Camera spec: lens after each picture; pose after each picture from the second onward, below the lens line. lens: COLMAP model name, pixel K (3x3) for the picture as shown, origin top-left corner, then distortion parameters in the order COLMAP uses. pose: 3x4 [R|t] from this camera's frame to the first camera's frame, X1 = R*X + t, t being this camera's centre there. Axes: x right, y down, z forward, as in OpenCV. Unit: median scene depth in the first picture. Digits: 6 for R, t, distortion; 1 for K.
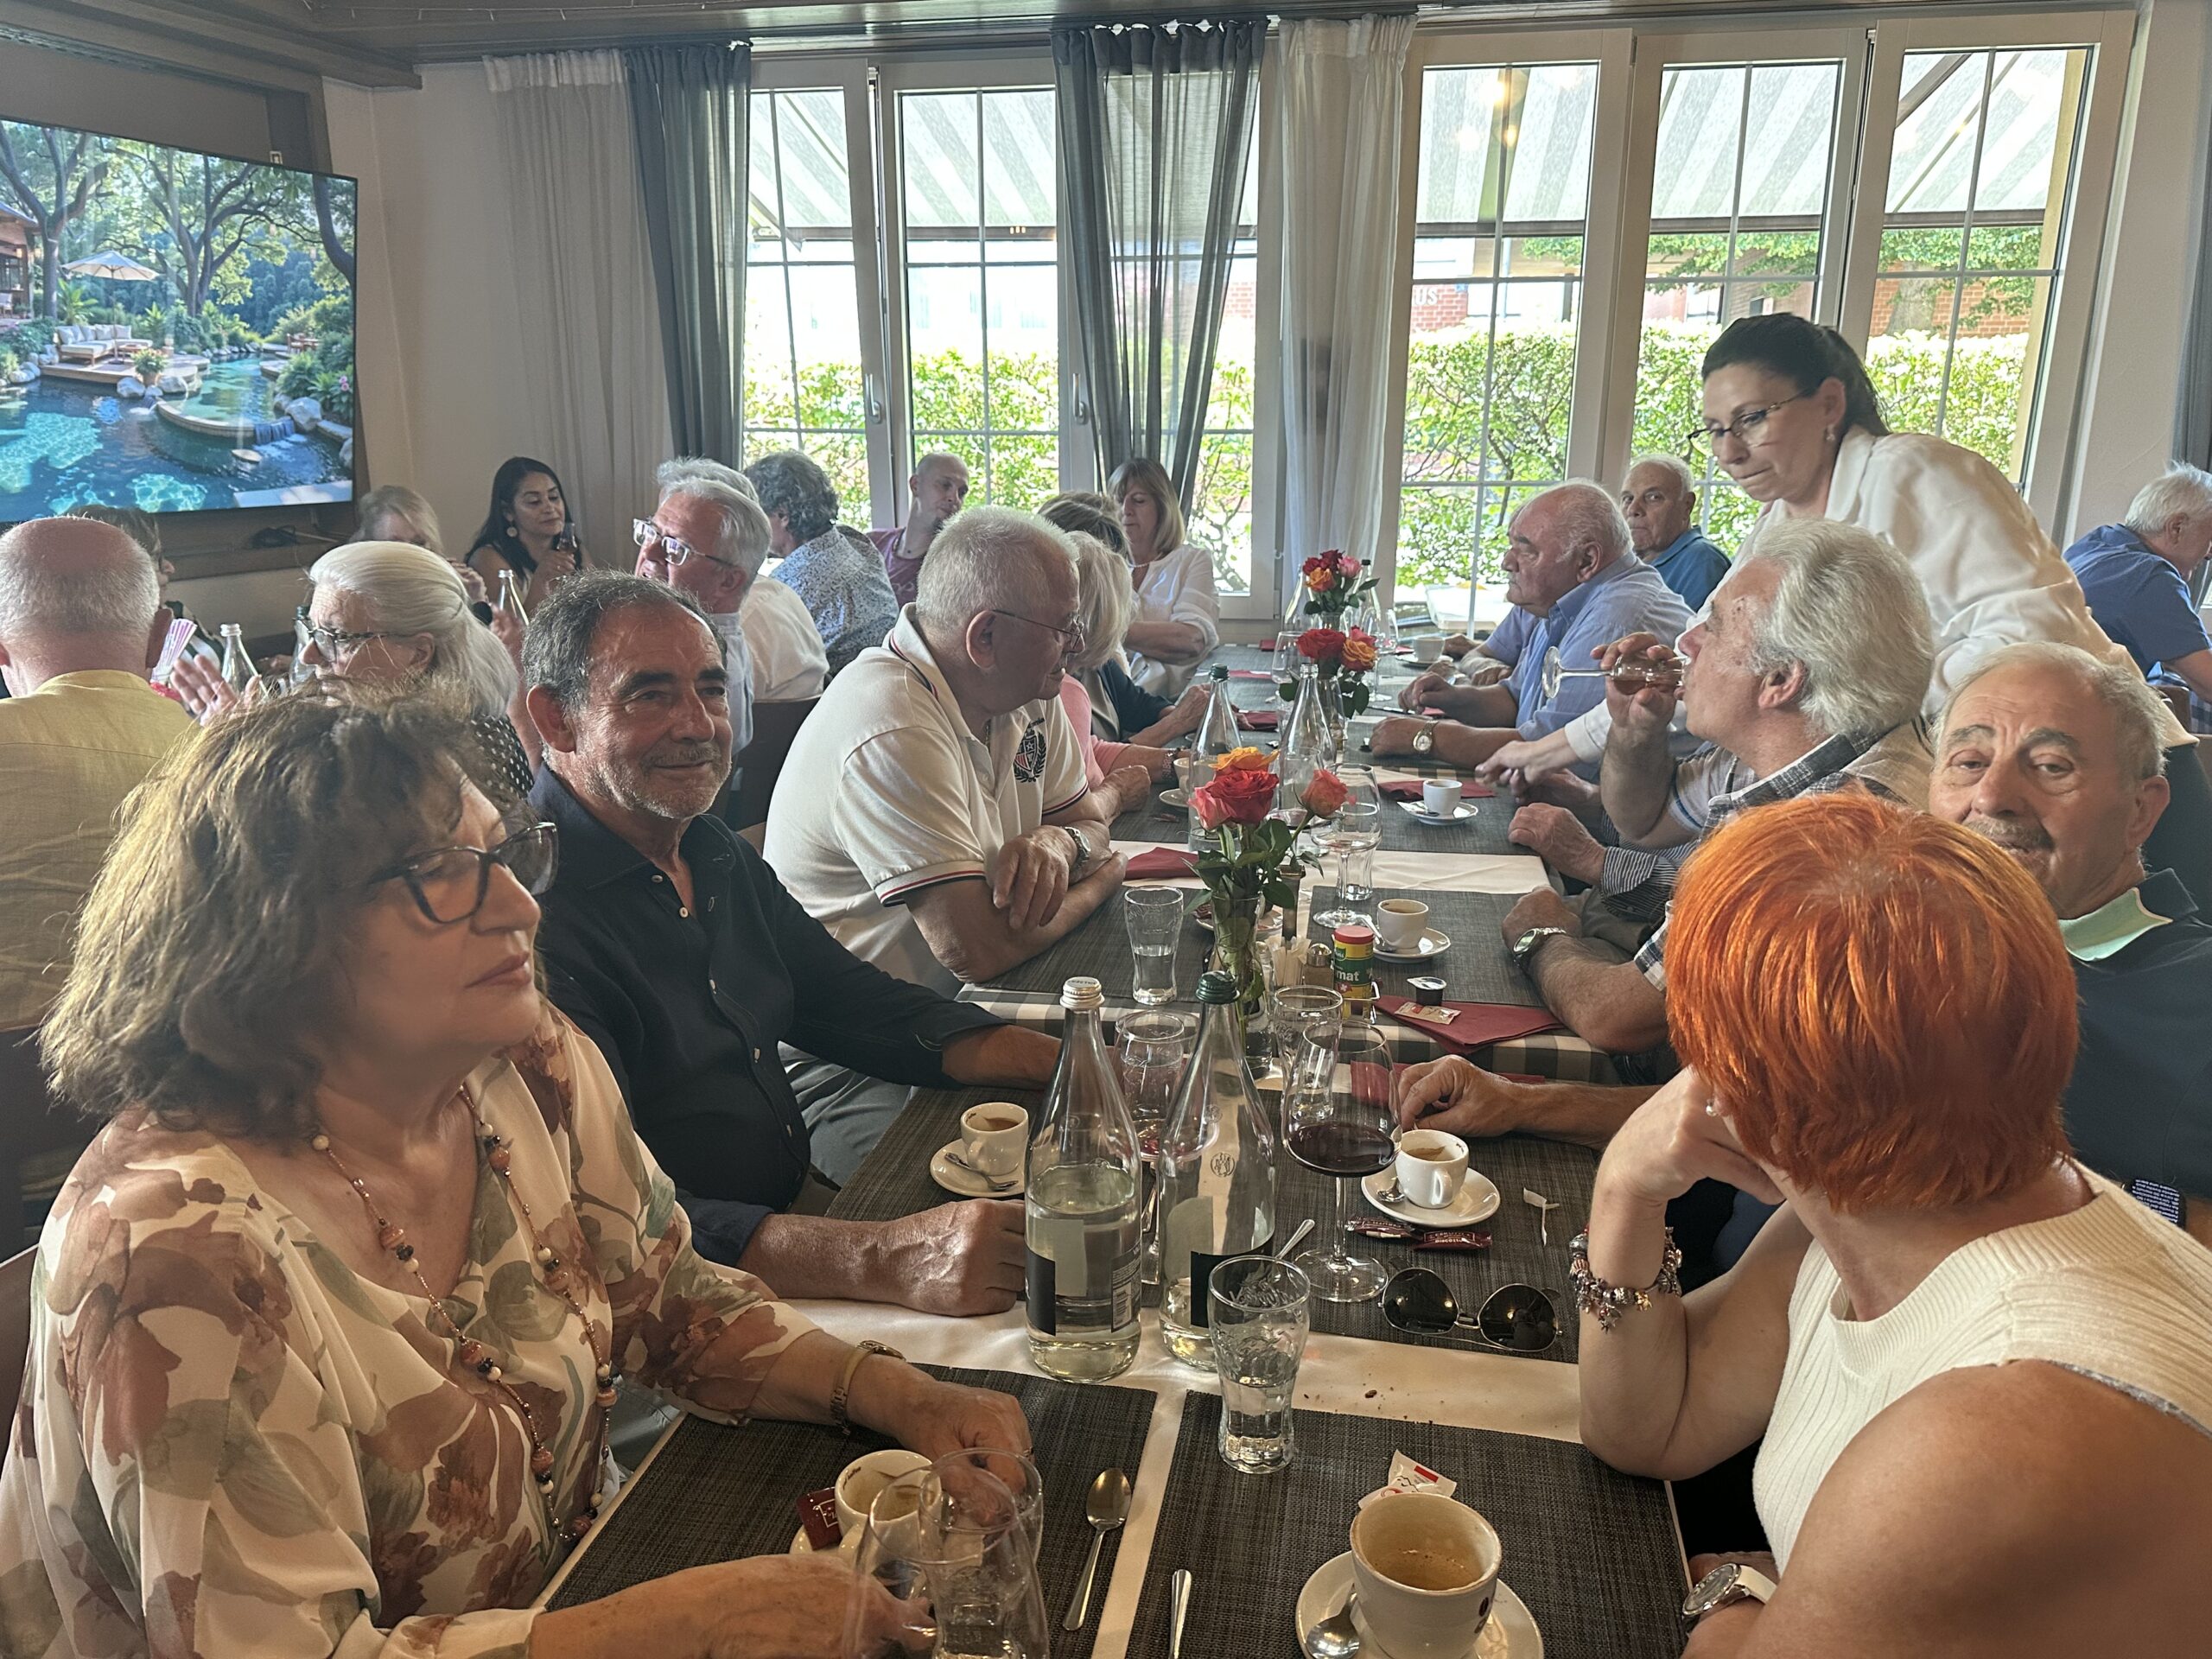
lens RADIAL K [[1597.4, 0, 1125.7], [0, 1597.4, 830.1], [0, 0, 1]] dist [0.002996, -0.009718]
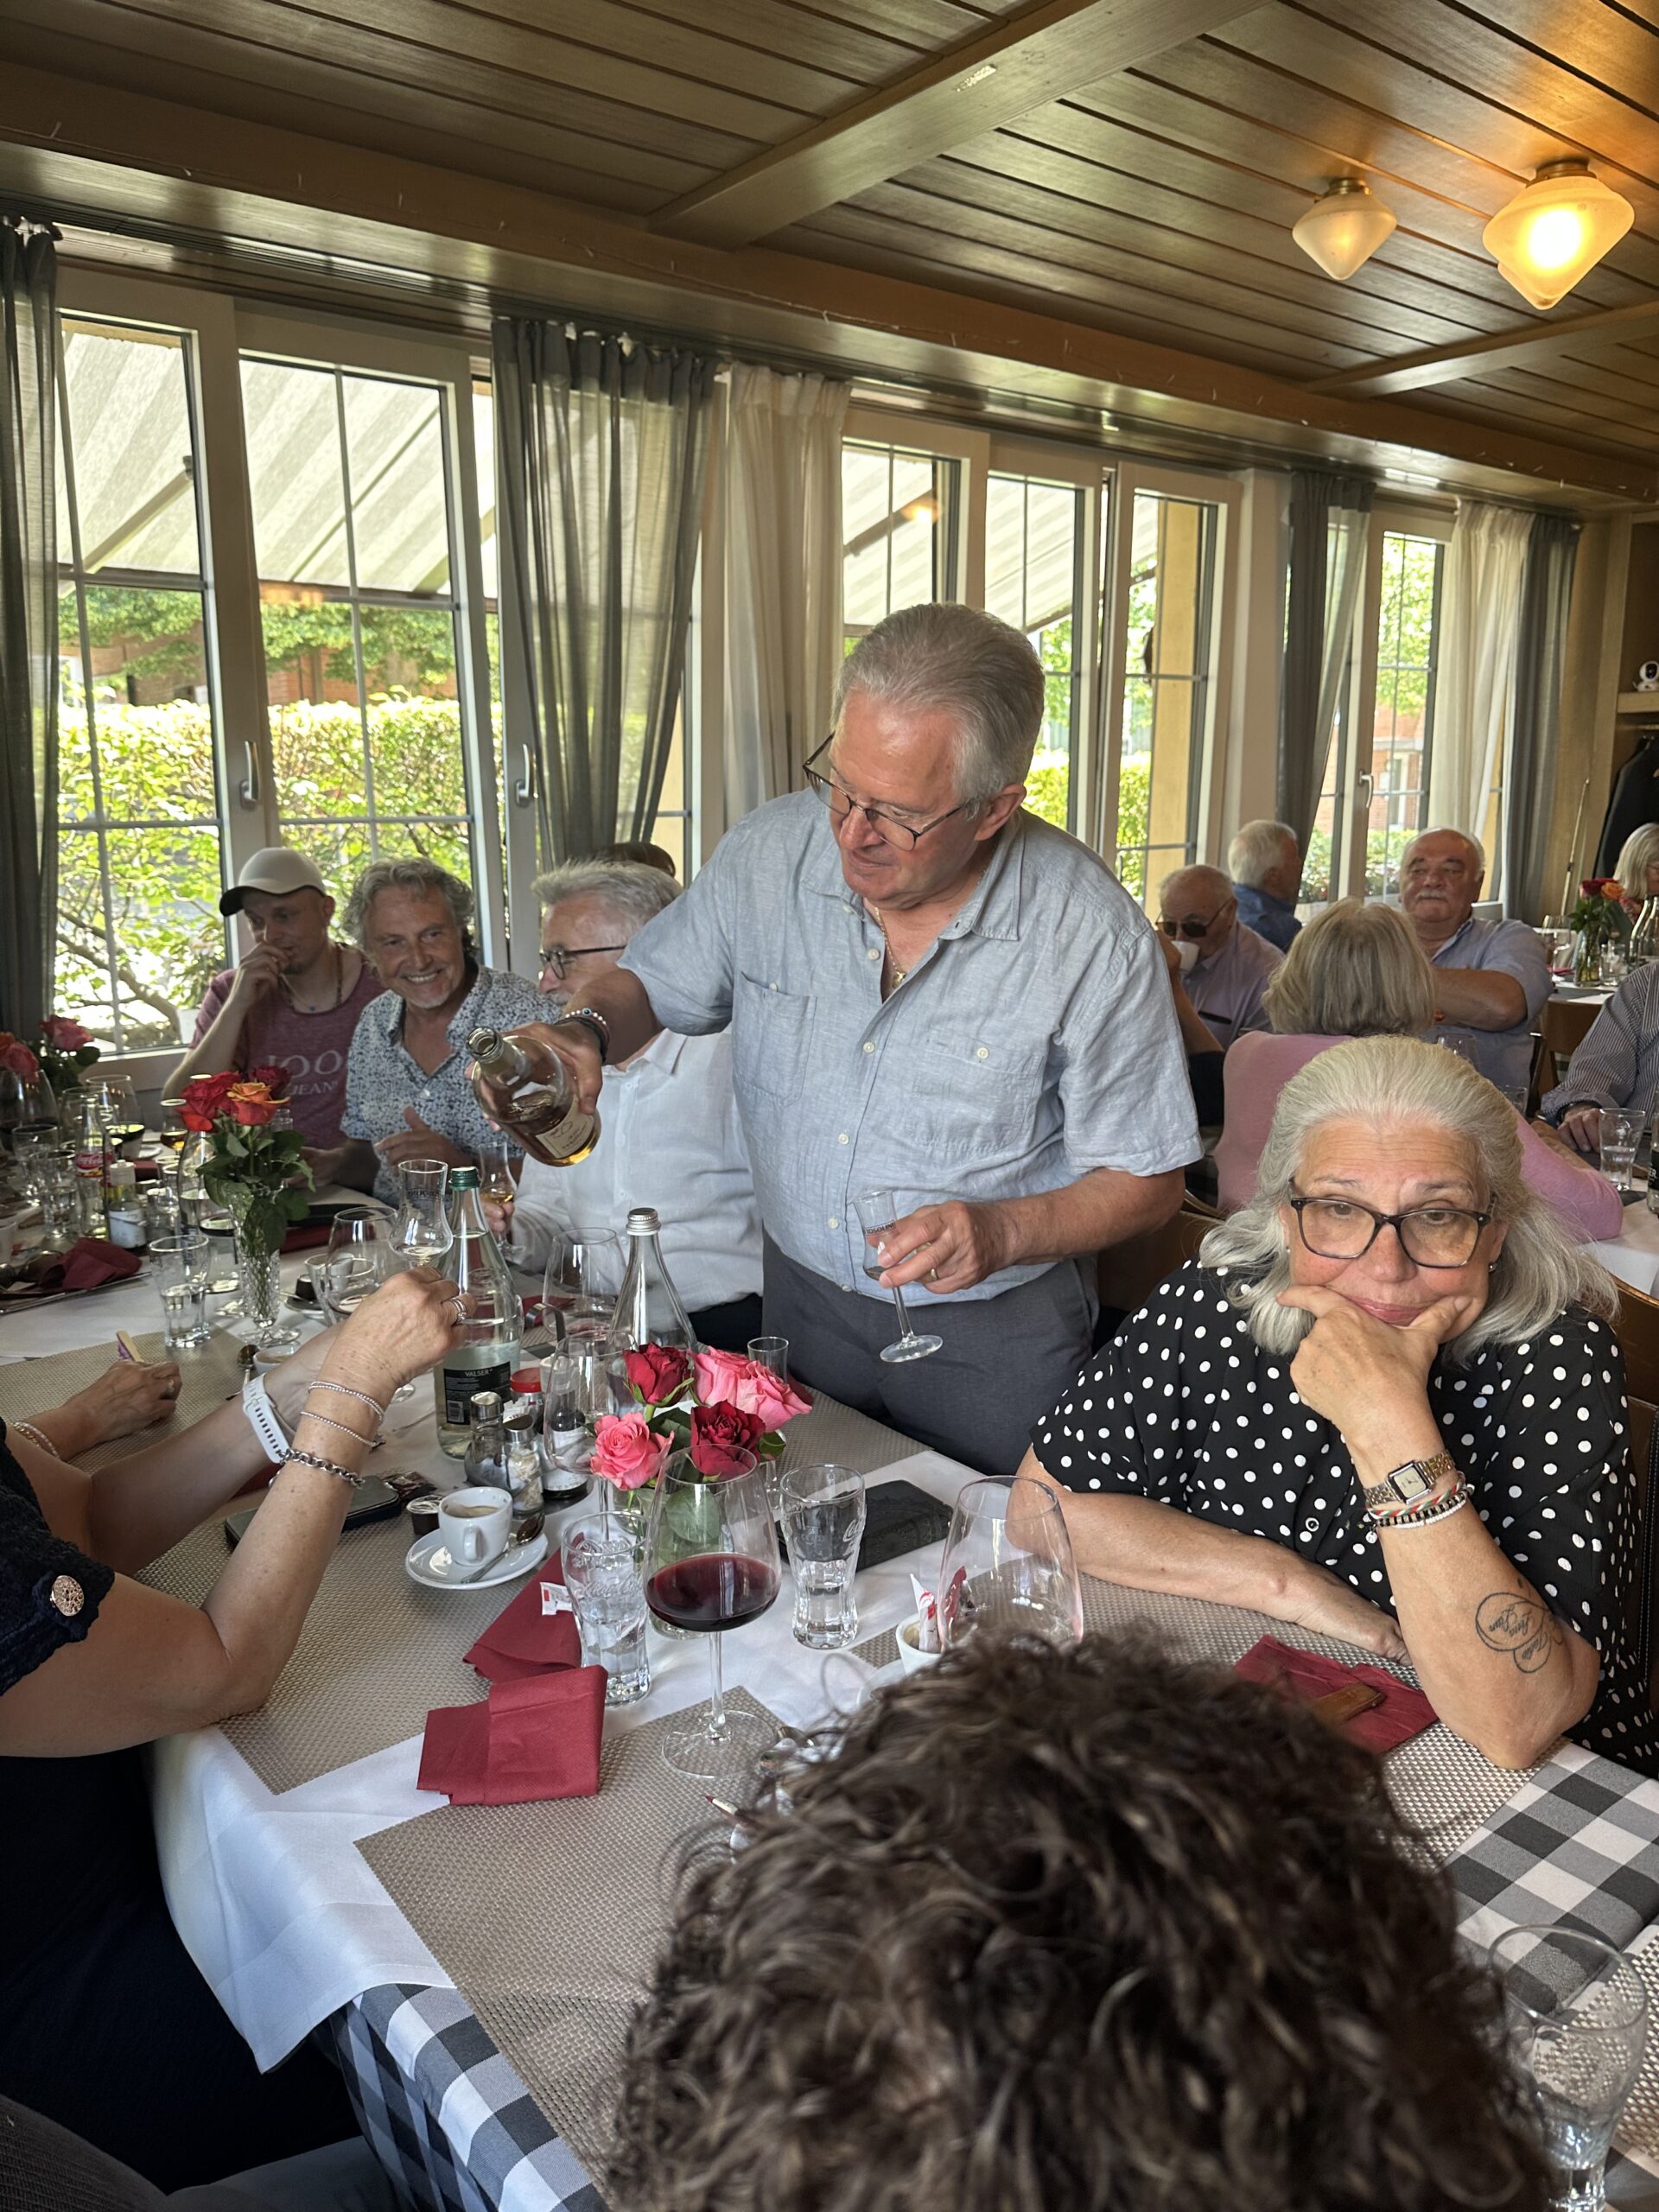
lens RADIAL K [[1556.3, 0, 859.2], [0, 1556.3, 1127.6], [0, 0, 1]] dist [0.006794, -0.033590]
pose [[0.650003, -0.164974, 0.741808, -0.570039], [0.205496, 0.977942, 0.037424, -0.104171], [-0.731619, 0.128113, 0.669567, 0.416068]]
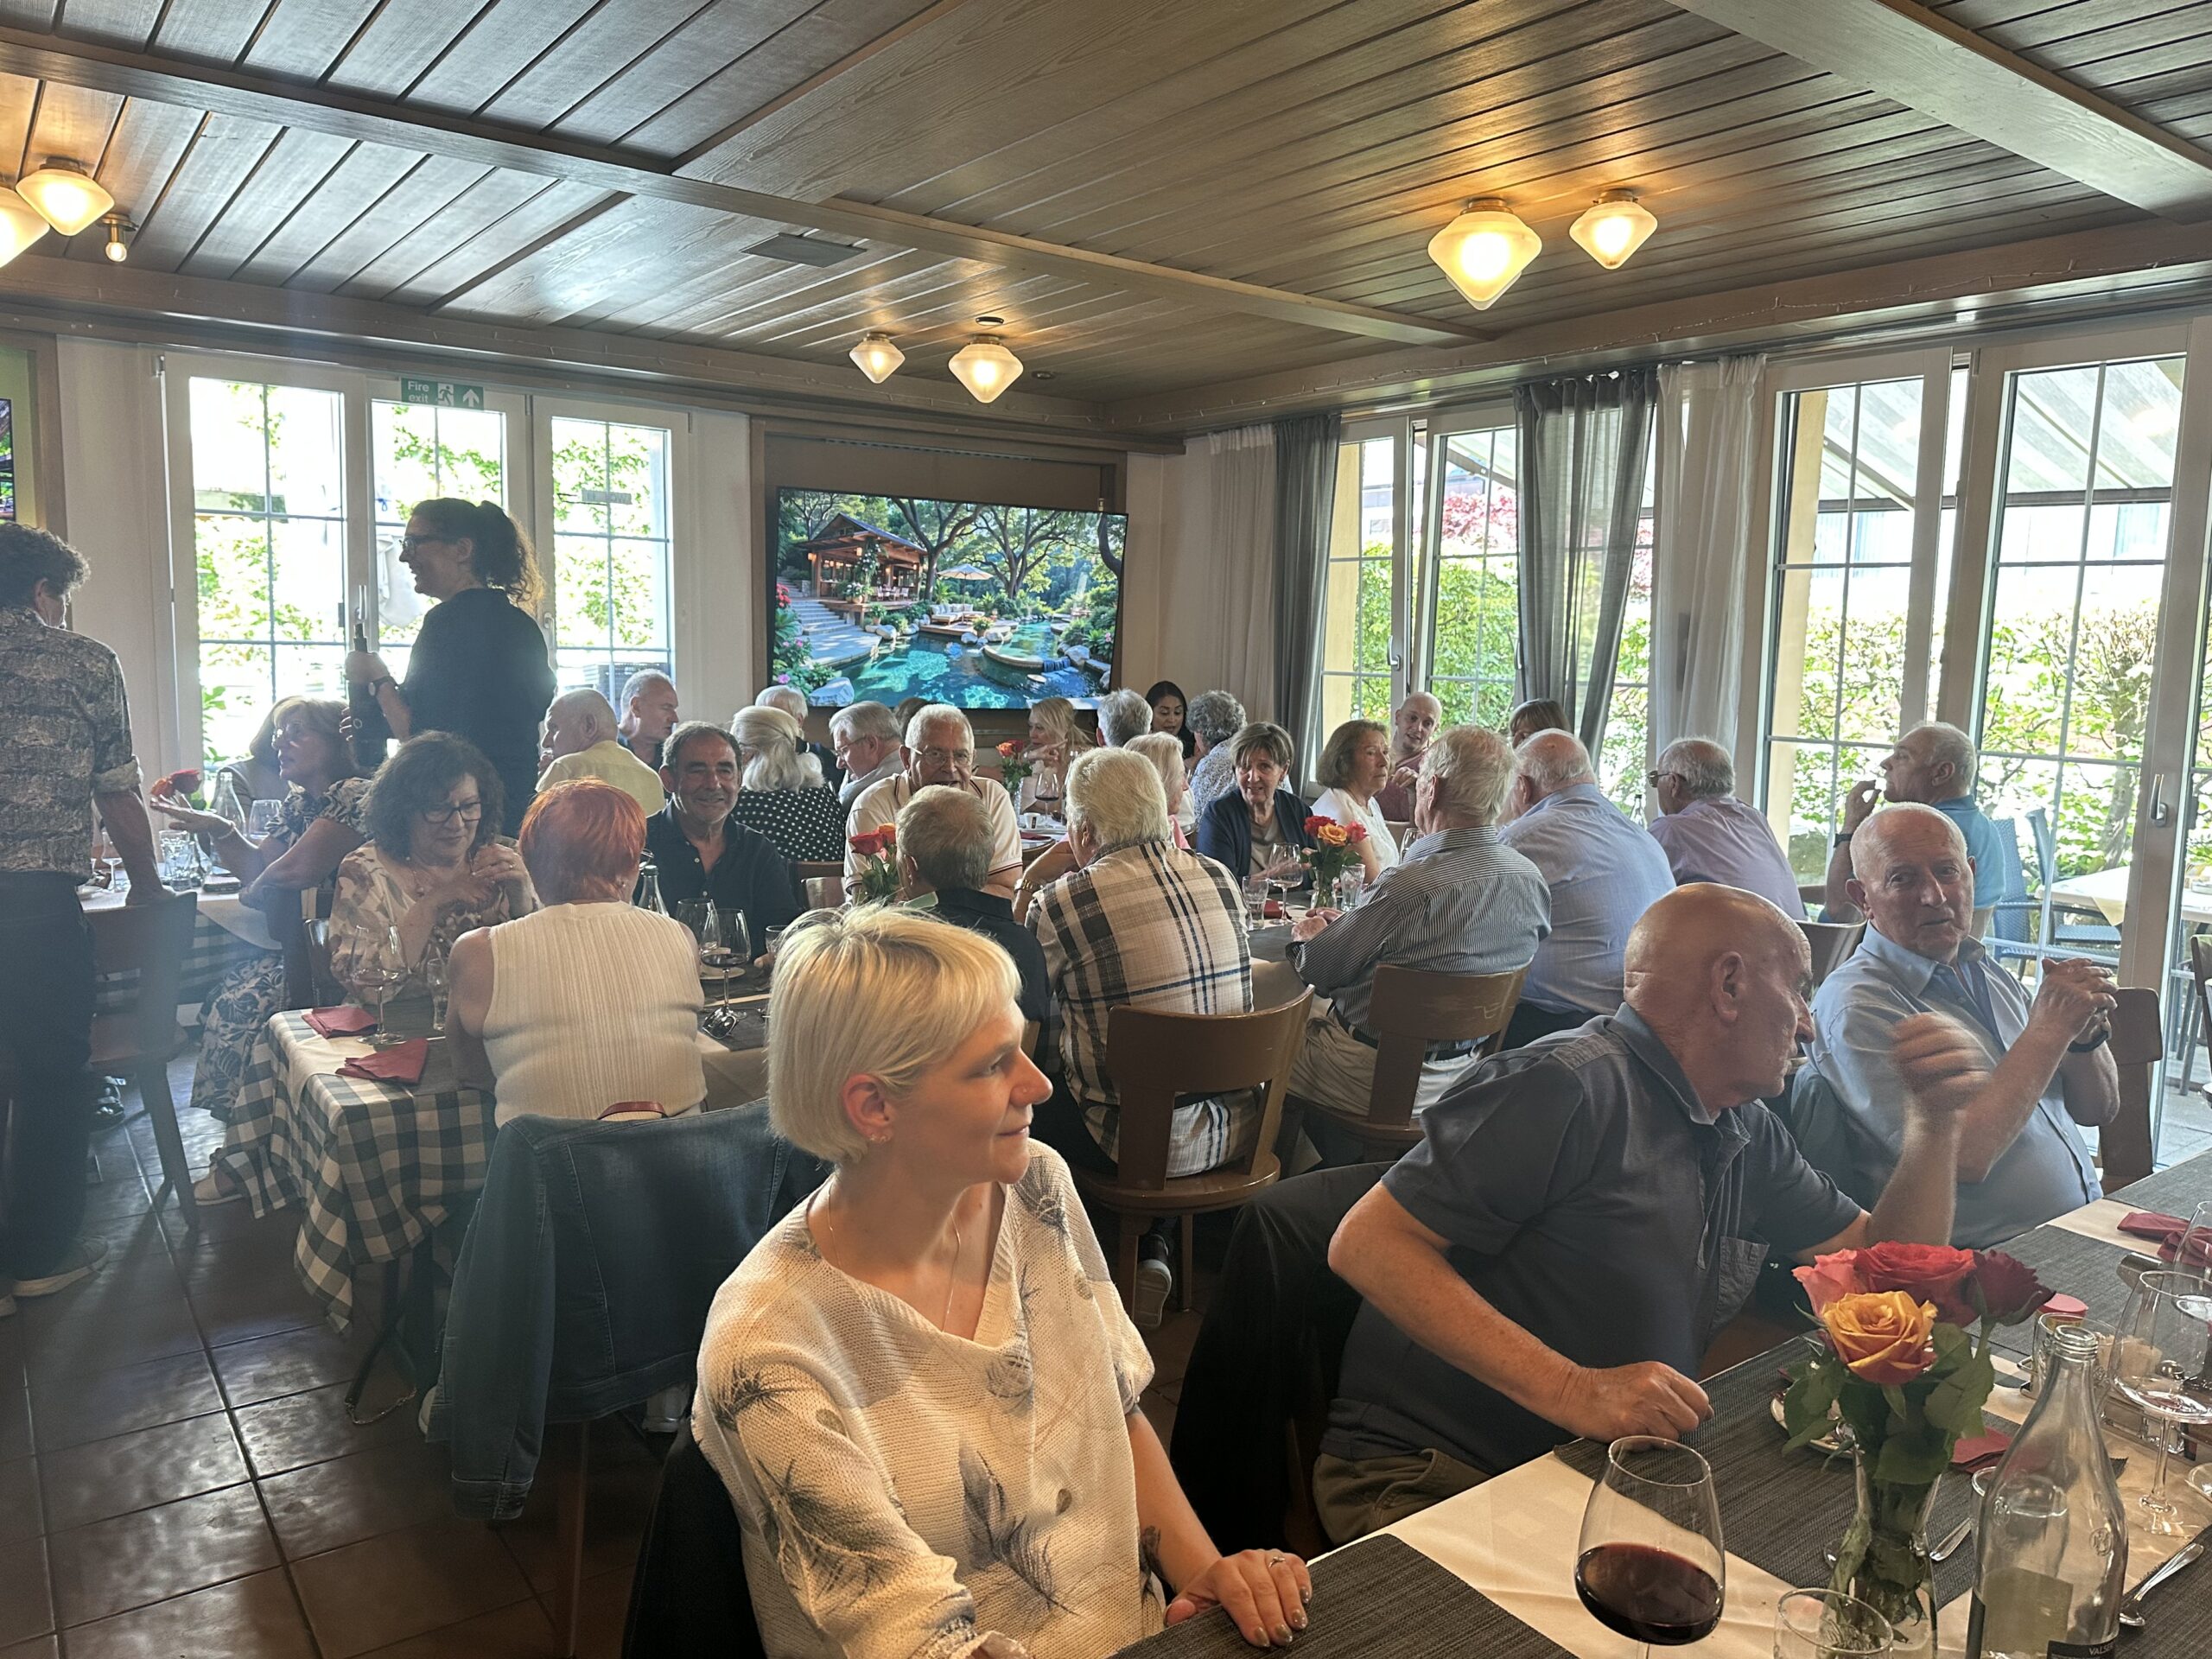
lens RADIAL K [[1559.4, 0, 1109.3], [0, 1559.4, 842.4], [0, 0, 1]] dist [0.124893, -0.184223]
pose [[0.726095, 0.106113, -0.679358, 0.658902], [-0.198442, 0.978318, -0.059285, 0.016454], [0.658337, 0.177860, 0.731409, -0.122182]]
